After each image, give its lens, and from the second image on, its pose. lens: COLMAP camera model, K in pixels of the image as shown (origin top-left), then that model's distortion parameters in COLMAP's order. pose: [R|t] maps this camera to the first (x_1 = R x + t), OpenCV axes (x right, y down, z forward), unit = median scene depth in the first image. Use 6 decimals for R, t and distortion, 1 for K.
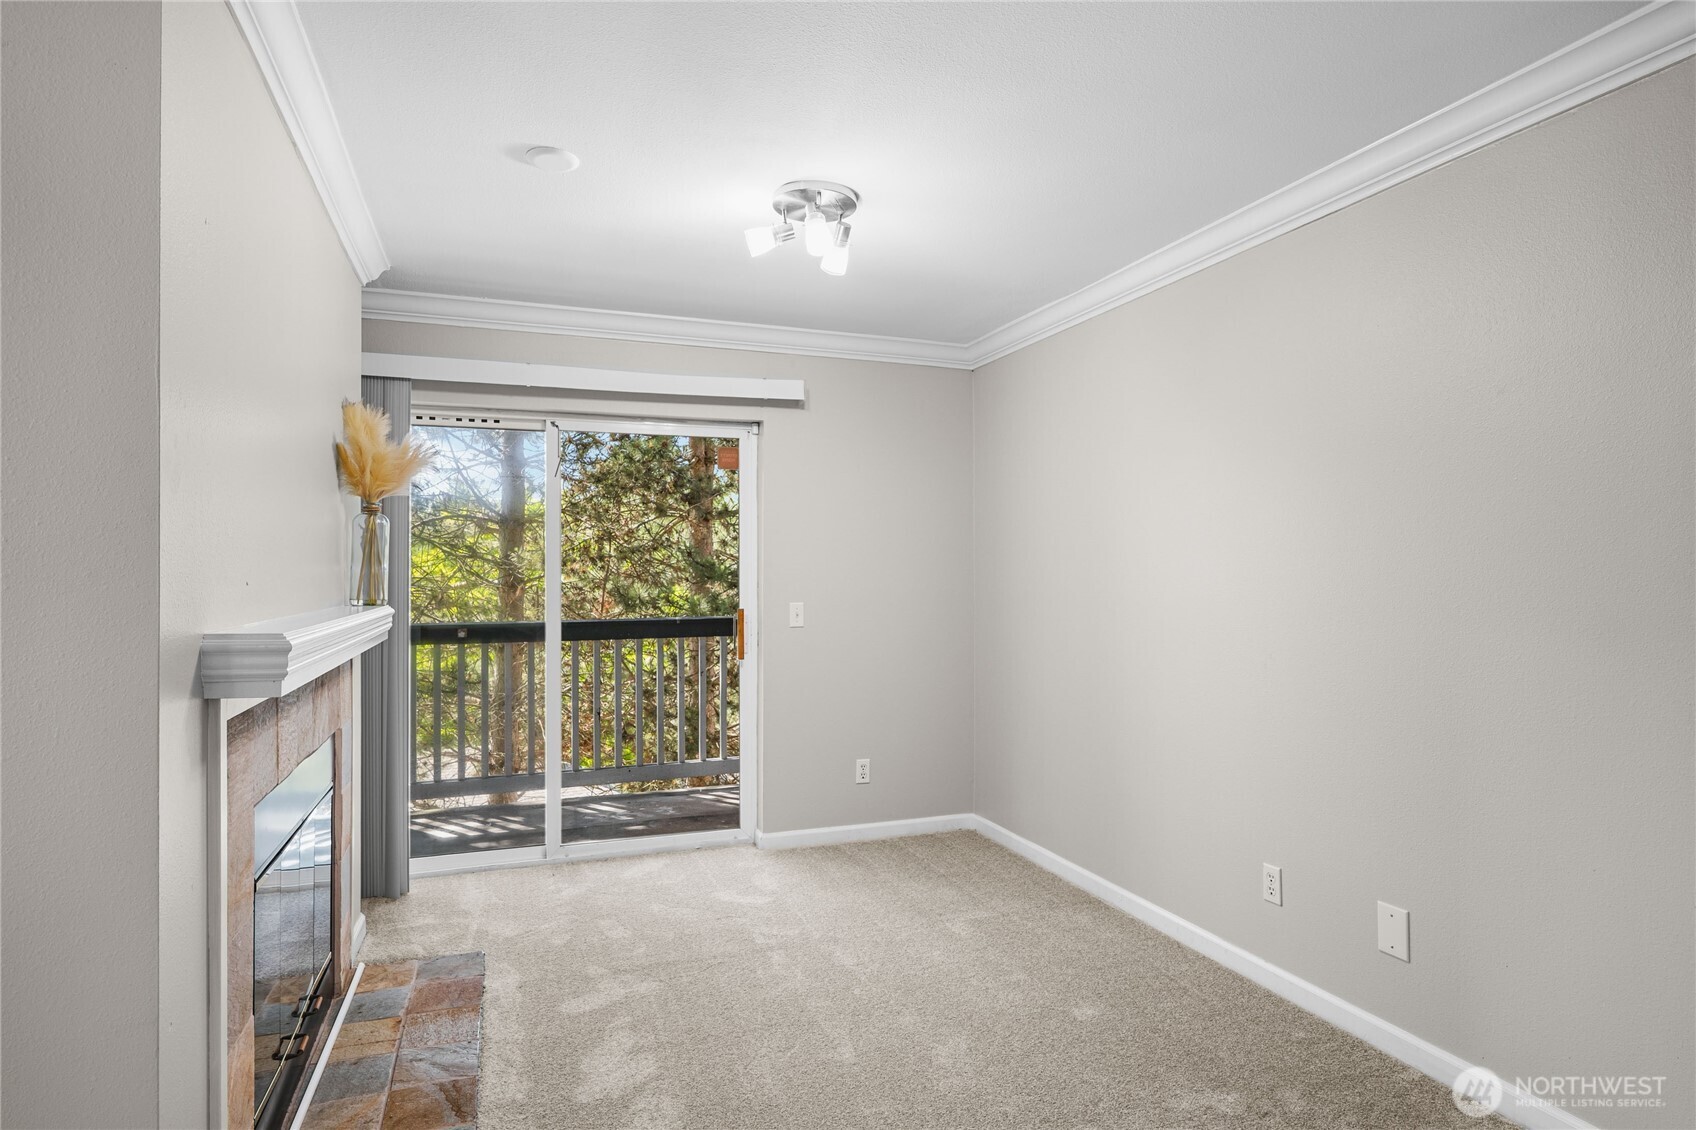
lens RADIAL K [[917.8, 0, 846.0], [0, 917.8, 562.9], [0, 0, 1]] dist [-0.007642, -0.000894]
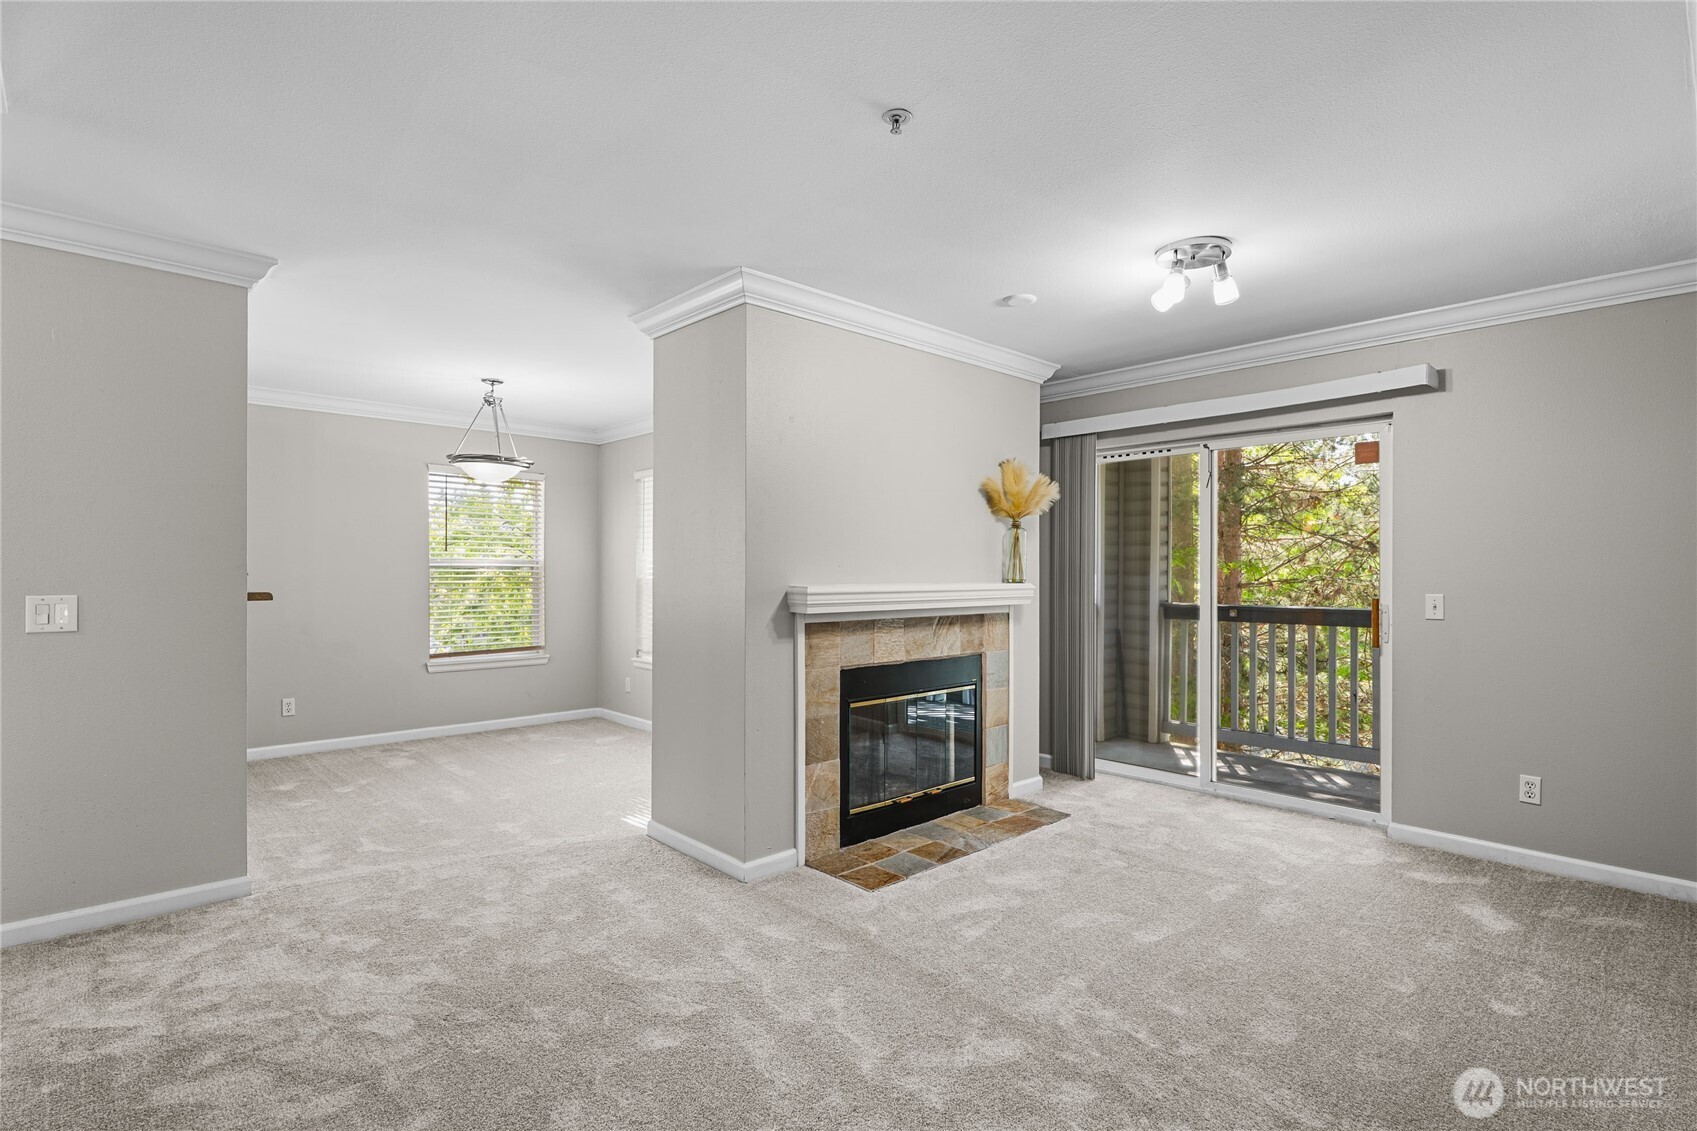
lens RADIAL K [[826.3, 0, 848.5], [0, 826.3, 569.5], [0, 0, 1]] dist [-0.004841, 0.001687]
pose [[0.386081, 0.002536, -0.922462, 0.669279], [0.007388, 0.999956, 0.005841, 0.009866], [0.922435, -0.009071, 0.386045, 0.132136]]
